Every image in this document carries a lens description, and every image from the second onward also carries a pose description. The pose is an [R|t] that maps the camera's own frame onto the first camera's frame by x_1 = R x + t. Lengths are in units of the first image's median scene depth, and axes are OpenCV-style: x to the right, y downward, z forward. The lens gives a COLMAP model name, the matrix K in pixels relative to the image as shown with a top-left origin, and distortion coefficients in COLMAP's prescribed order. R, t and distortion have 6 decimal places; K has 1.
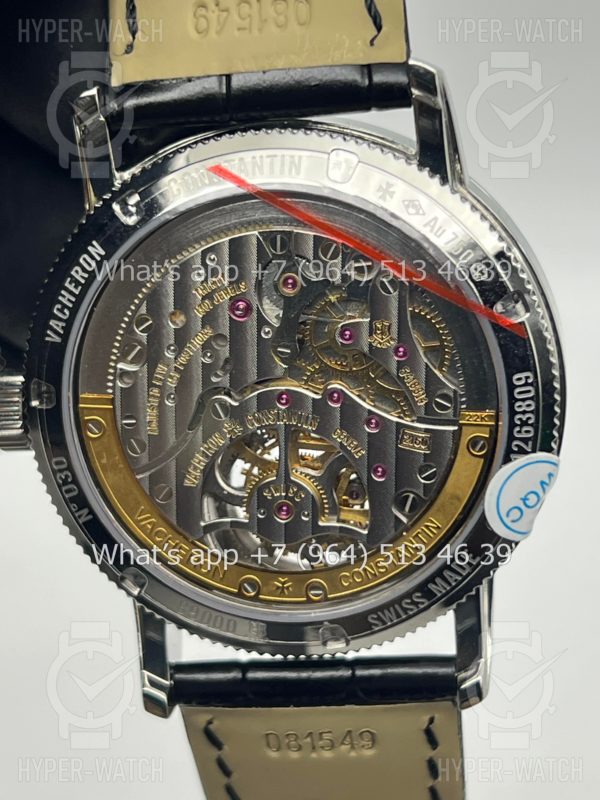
lens RADIAL K [[1805.6, 0, 300.0], [0, 1805.6, 400.0], [0, 0, 1]] dist [0.262504, -0.136356]
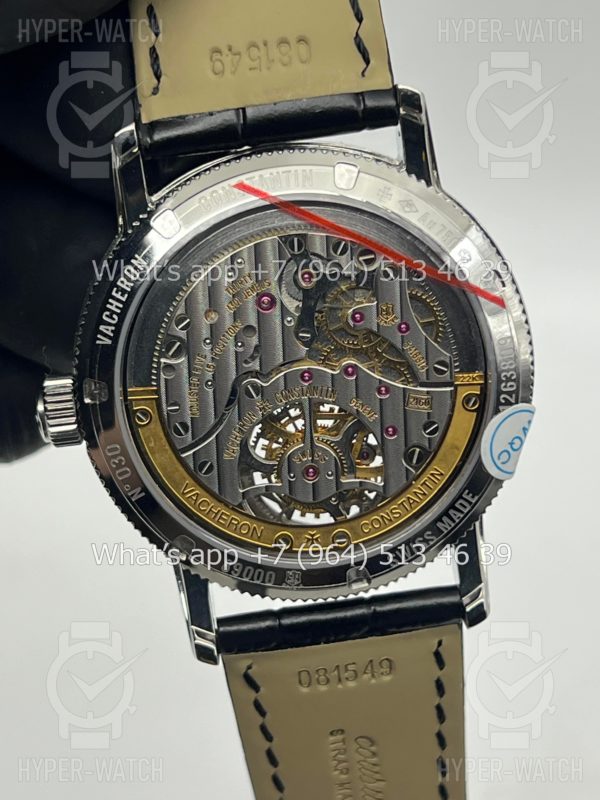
lens RADIAL K [[1805.6, 0, 300.0], [0, 1805.6, 400.0], [0, 0, 1]] dist [0.262504, -0.136356]
pose [[0.983003, -0.077650, 0.166362, -0.211959], [0.087087, 0.994936, -0.050187, 0.073977], [-0.161623, 0.063822, 0.984787, -0.164403]]
